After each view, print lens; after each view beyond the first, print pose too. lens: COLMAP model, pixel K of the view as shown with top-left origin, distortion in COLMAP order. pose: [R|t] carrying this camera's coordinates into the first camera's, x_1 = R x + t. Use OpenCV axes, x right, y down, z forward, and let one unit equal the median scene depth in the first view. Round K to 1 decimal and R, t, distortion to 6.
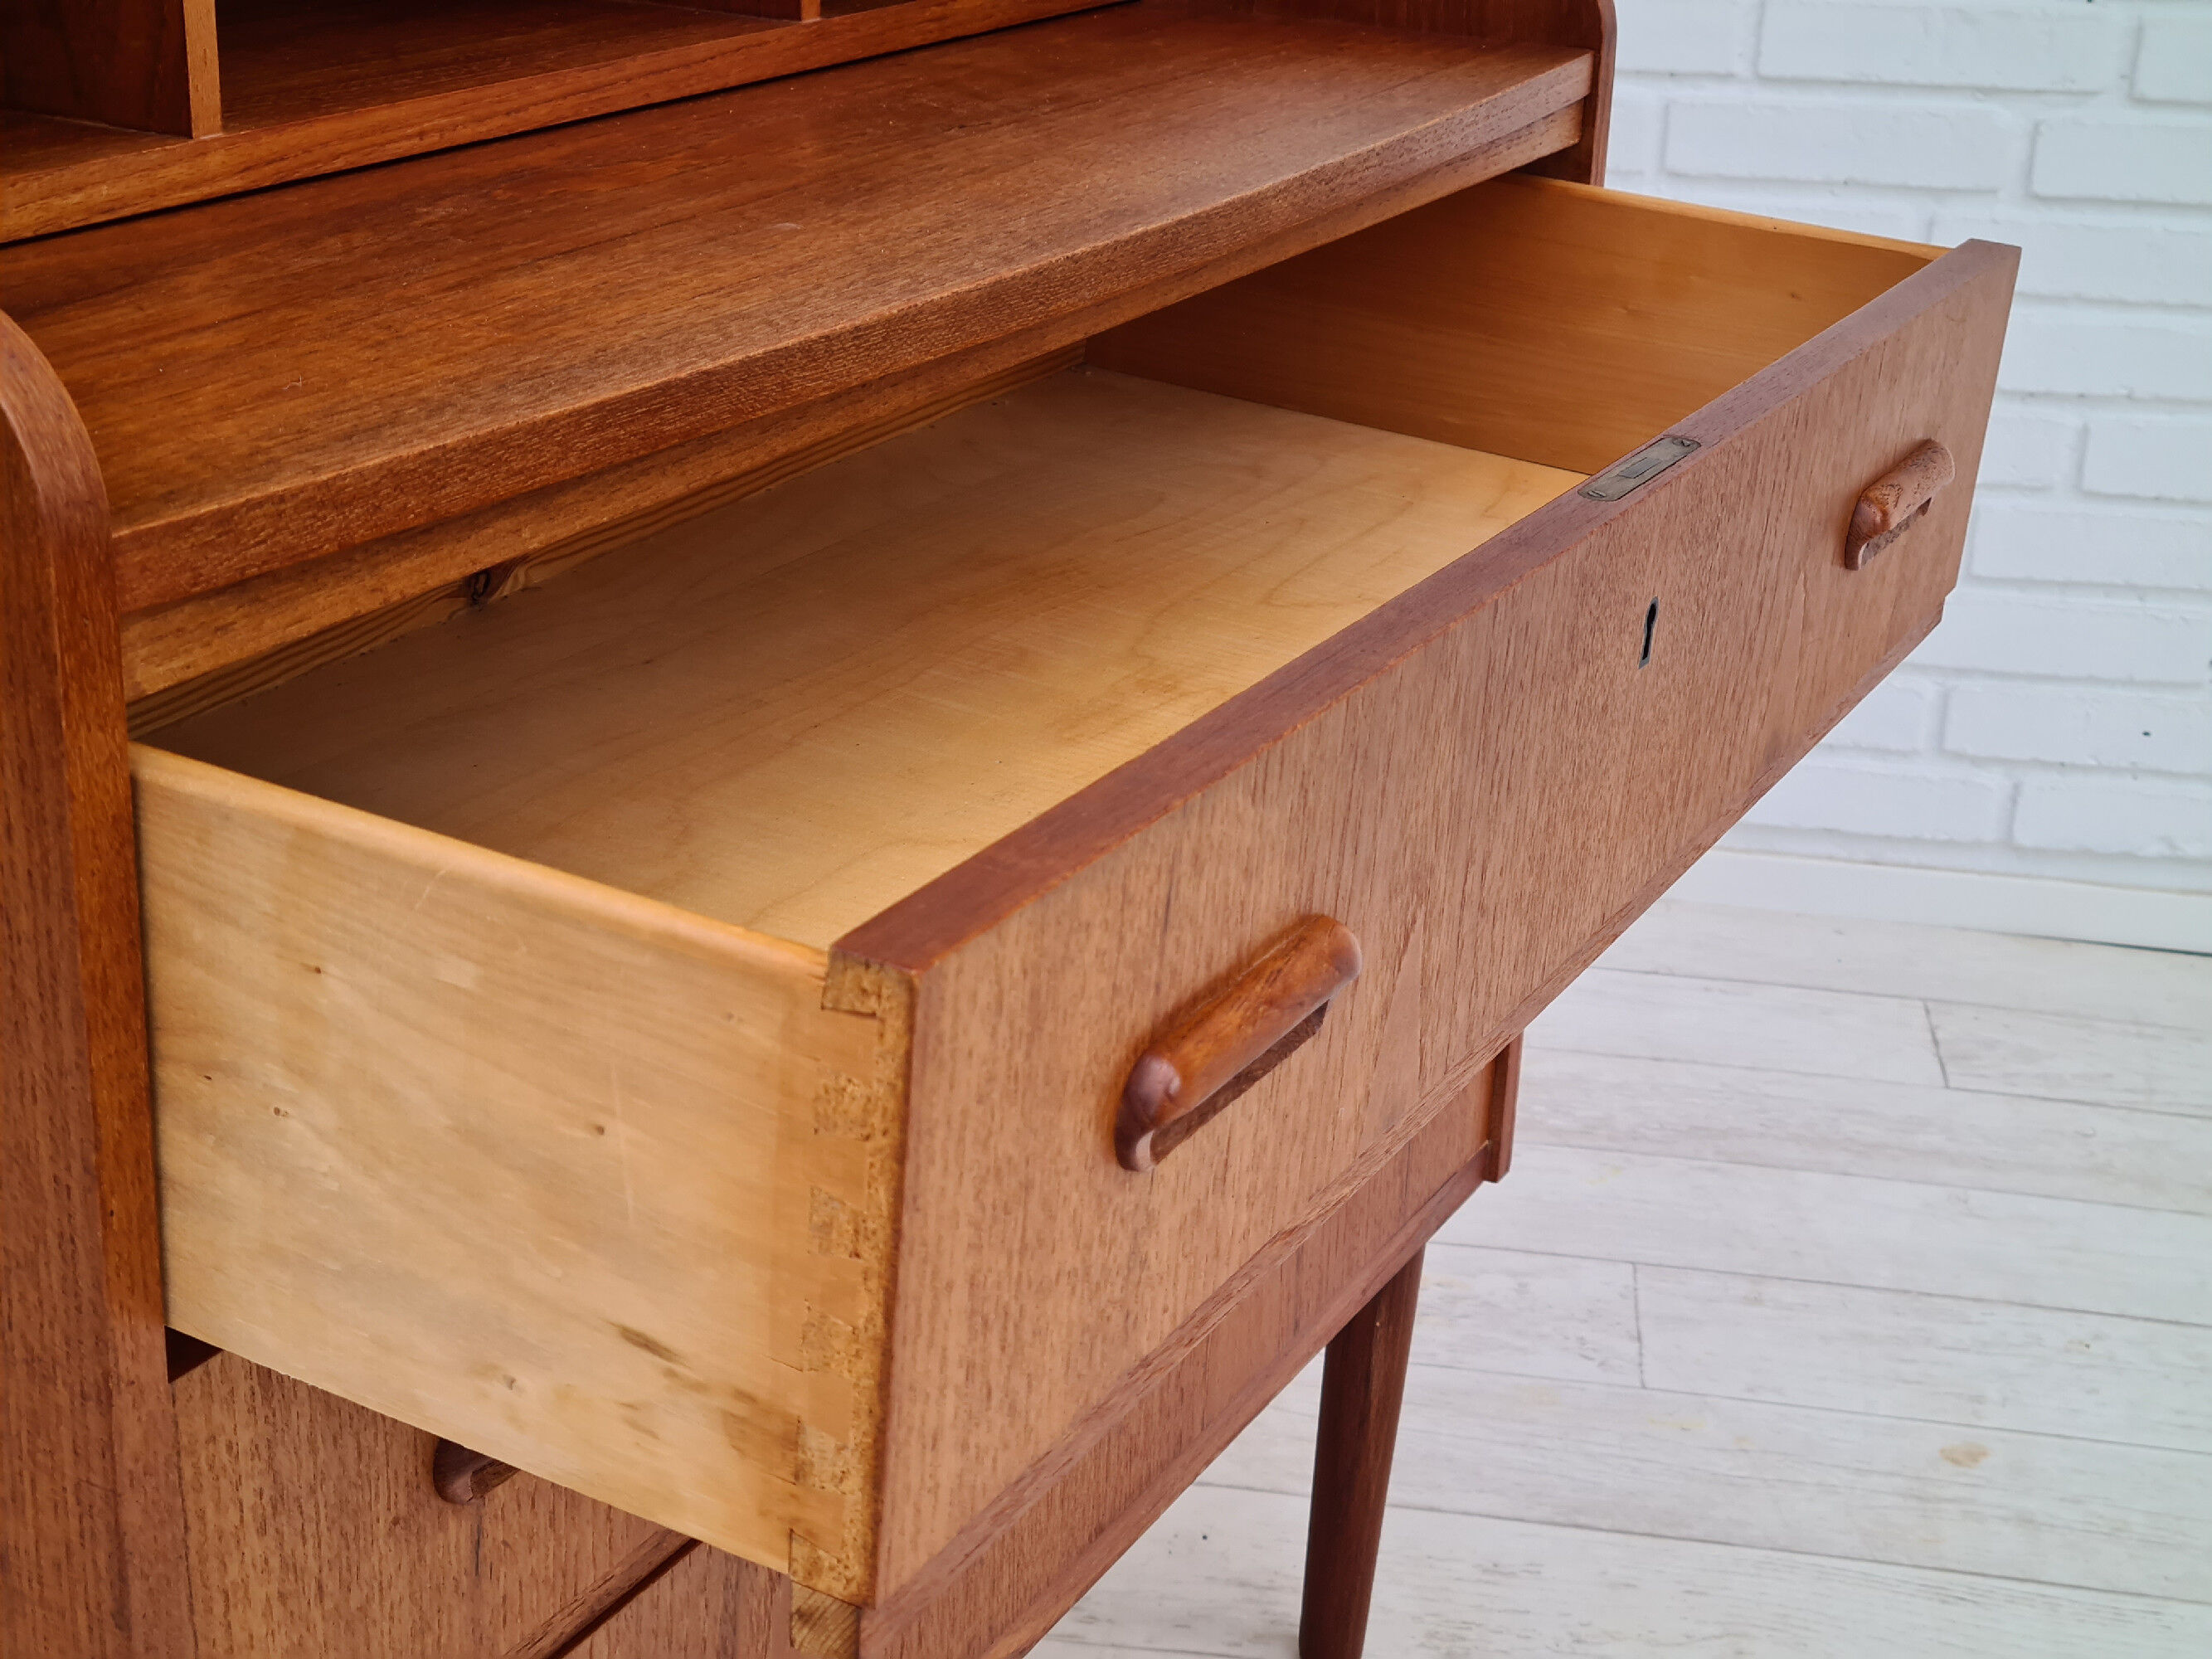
lens RADIAL K [[3379.4, 0, 1059.7], [0, 3379.4, 844.0], [0, 0, 1]] dist [0.063674, 0.000000]
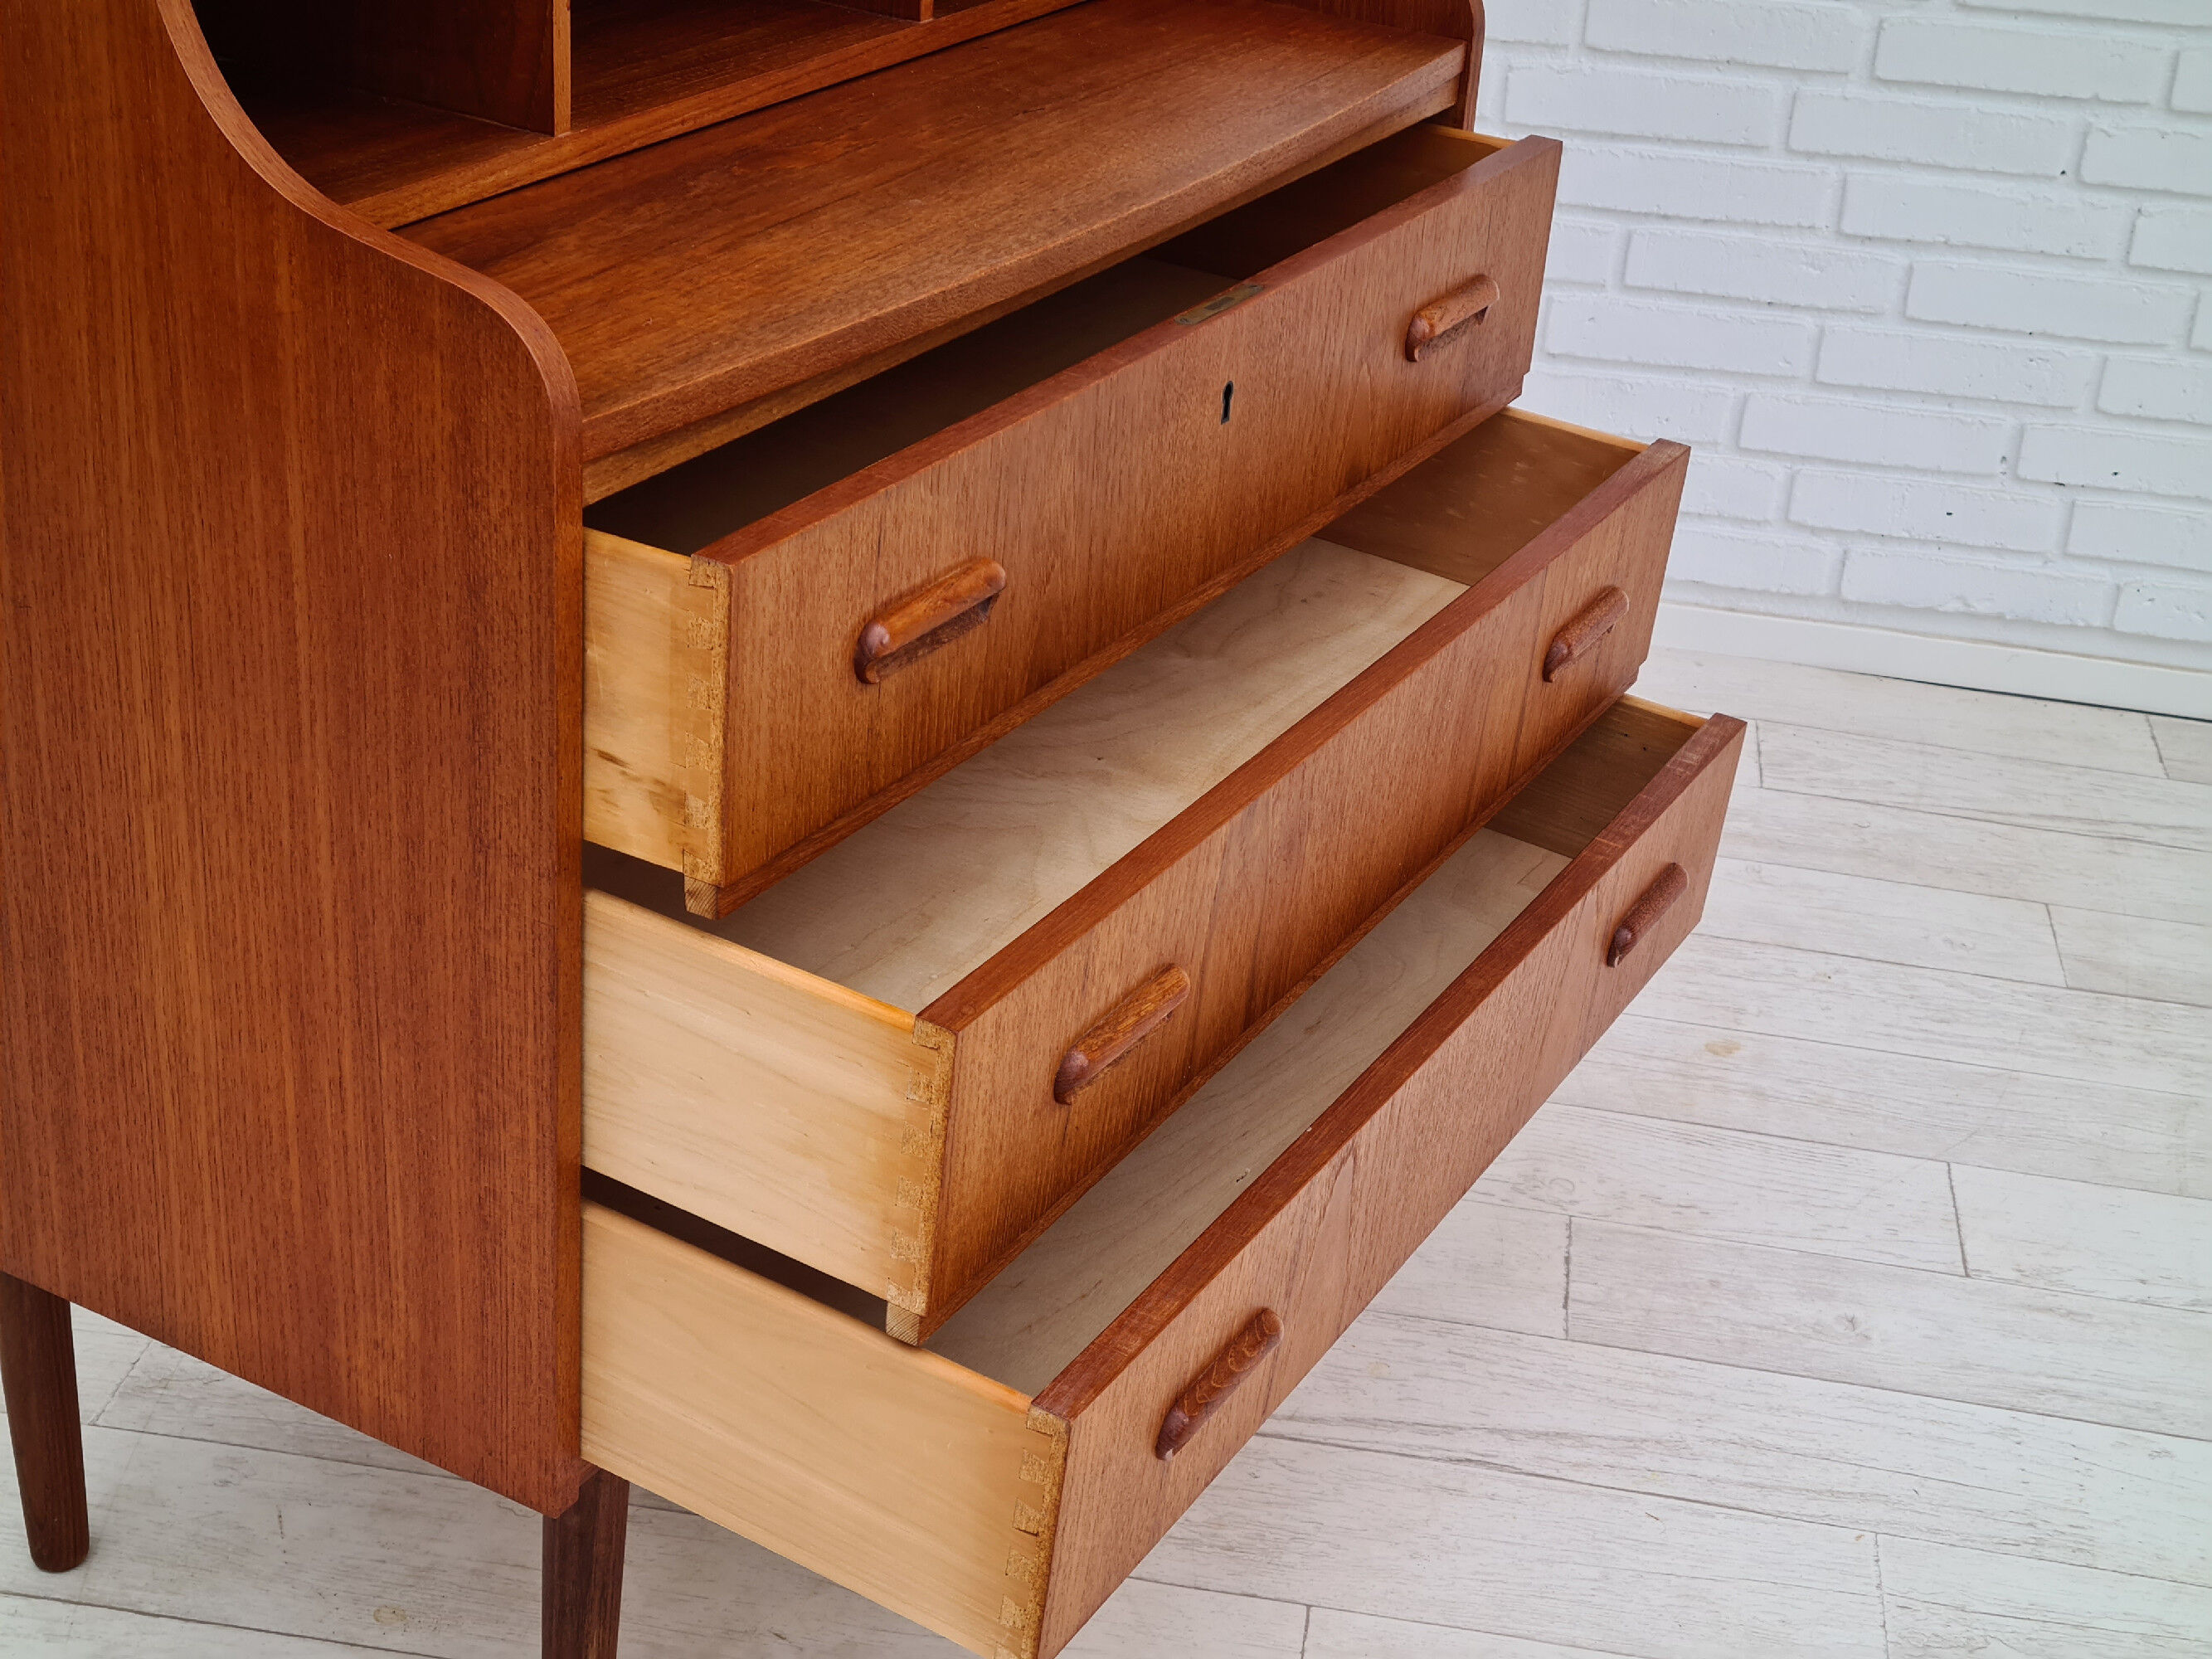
lens RADIAL K [[3379.4, 0, 1103.0], [0, 3379.4, 880.0], [0, 0, 1]] dist [0.063674, 0.000000]
pose [[0.999336, 0.035755, 0.006942, 0.008186], [-0.036261, 0.994590, 0.097341, -0.019625], [-0.003424, -0.097528, 0.995227, -0.593029]]
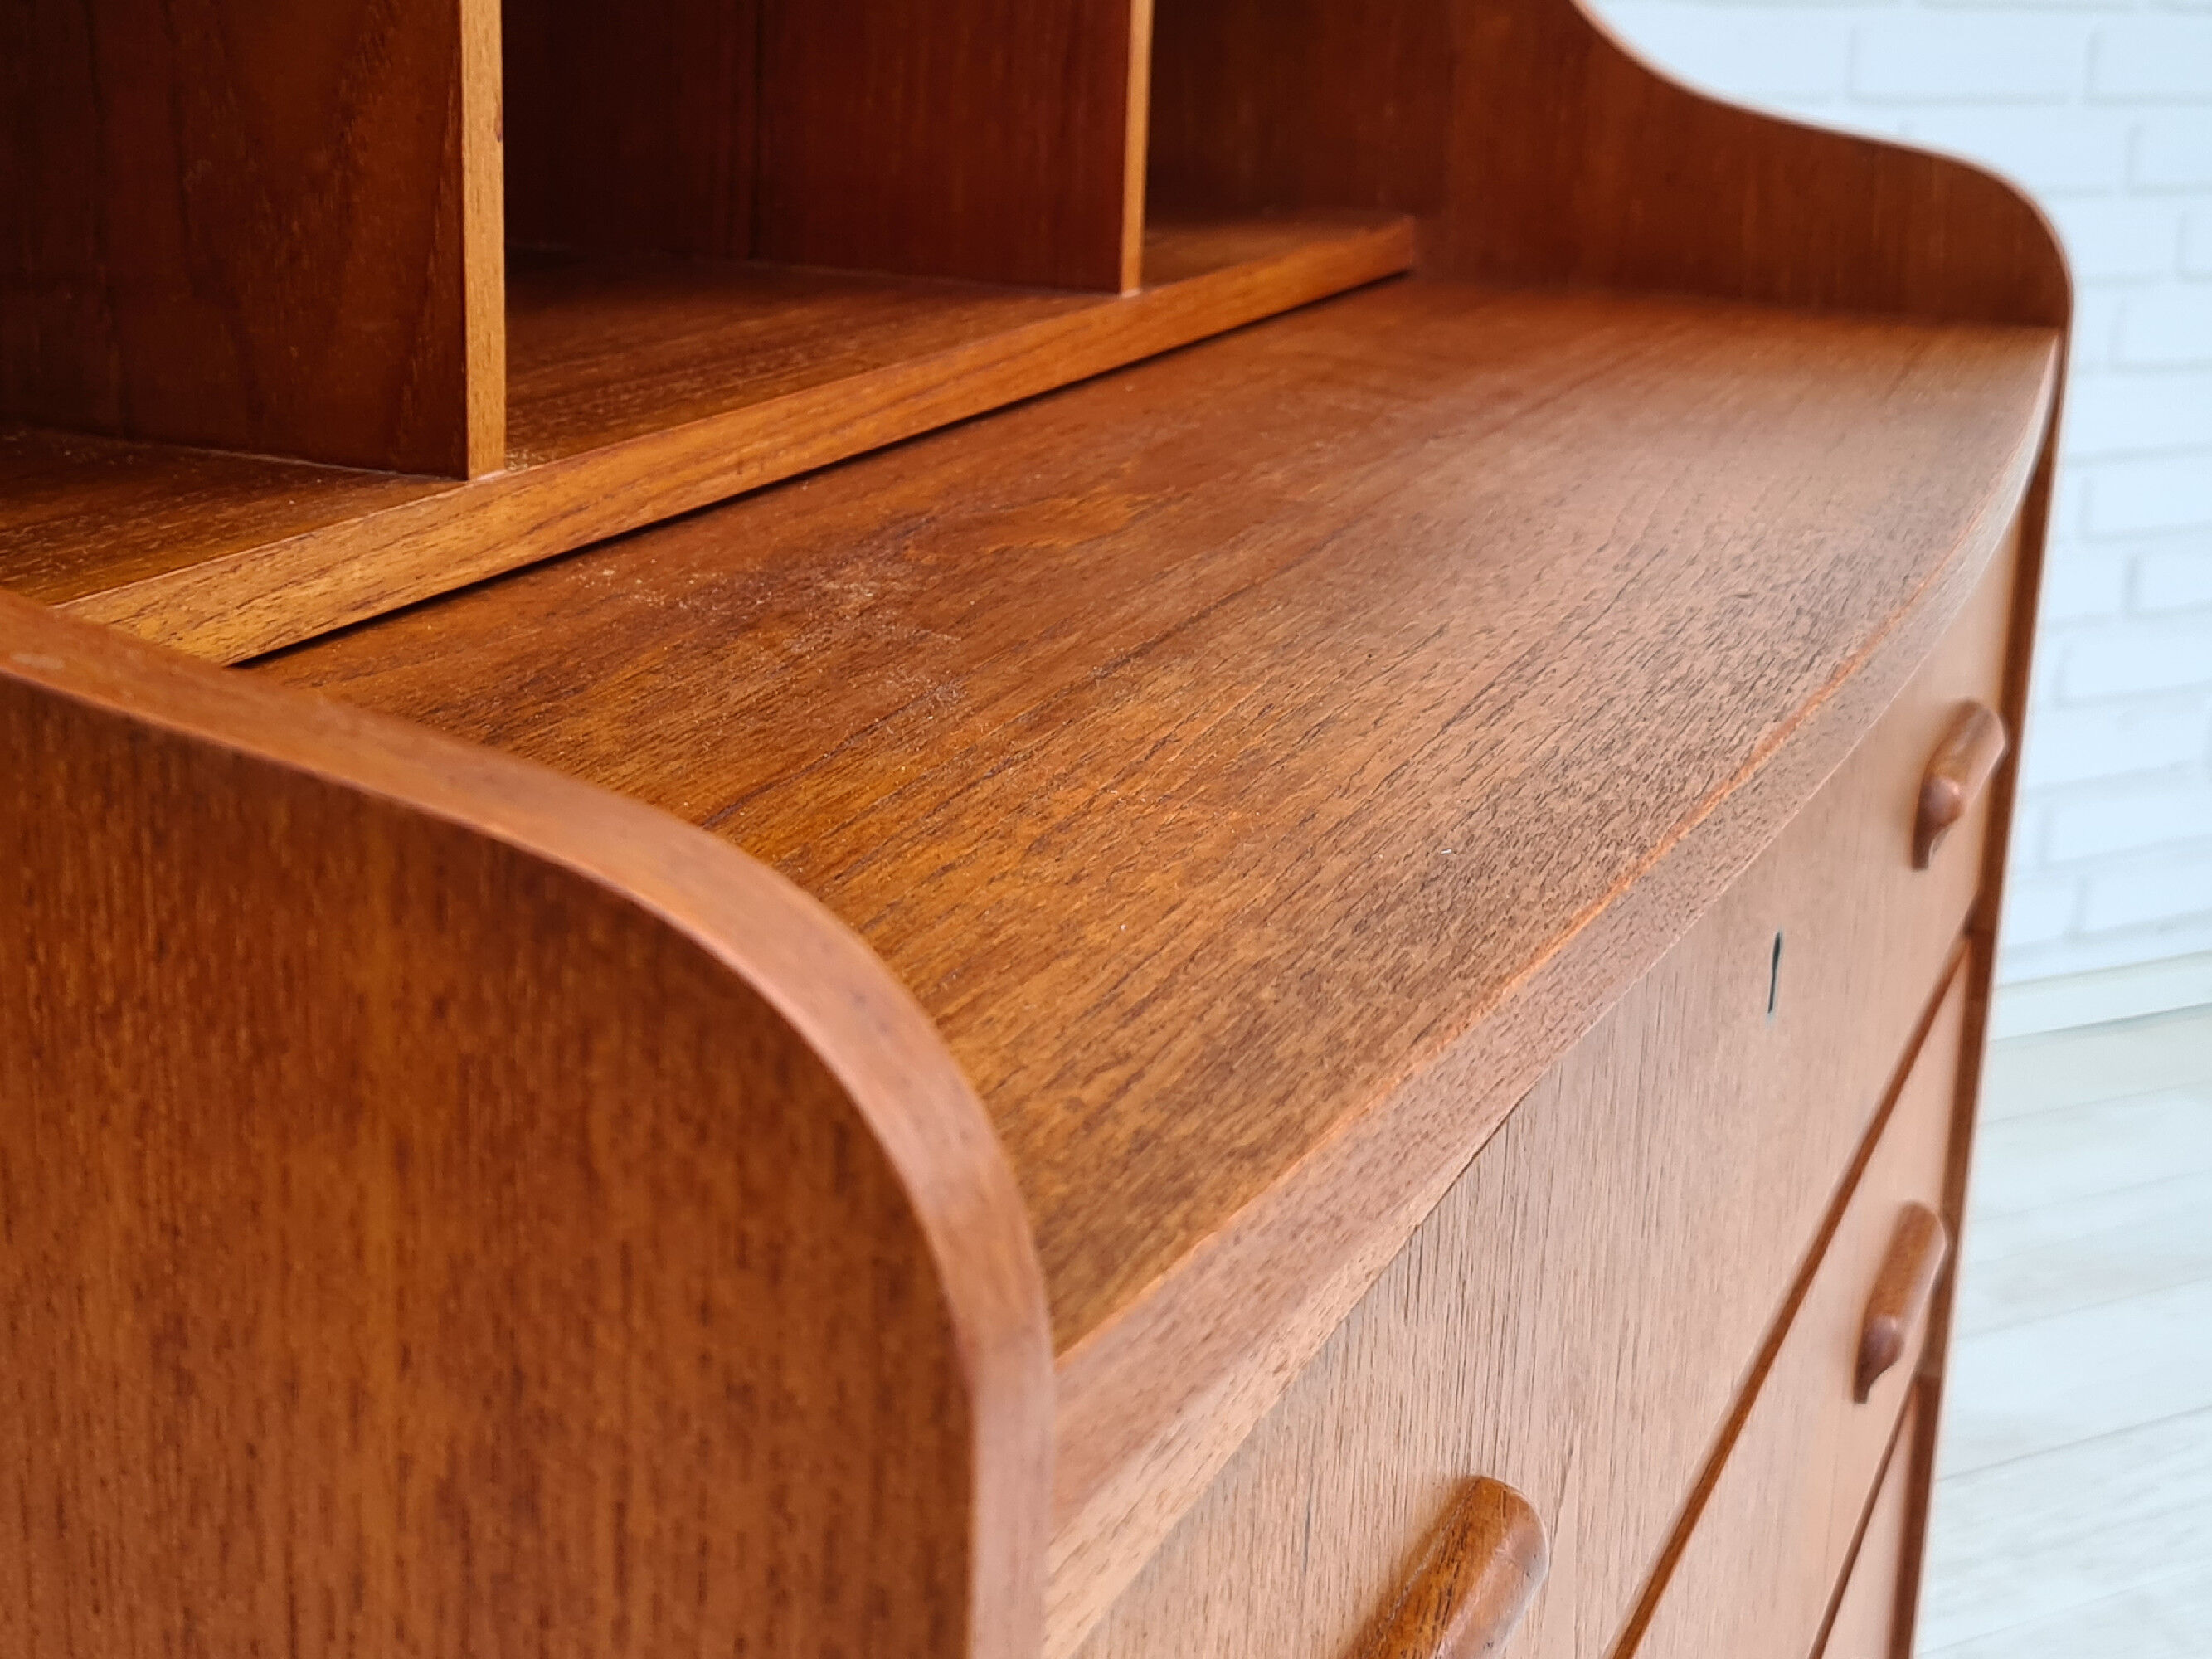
lens RADIAL K [[3473.6, 0, 1103.5], [0, 3473.6, 827.4], [0, 0, 1]] dist [0.054574, 0.000000]
pose [[0.990435, -0.032817, 0.134020, -0.207670], [0.045750, 0.994464, -0.094590, -0.075966], [-0.130174, 0.099817, 0.986454, 0.351929]]
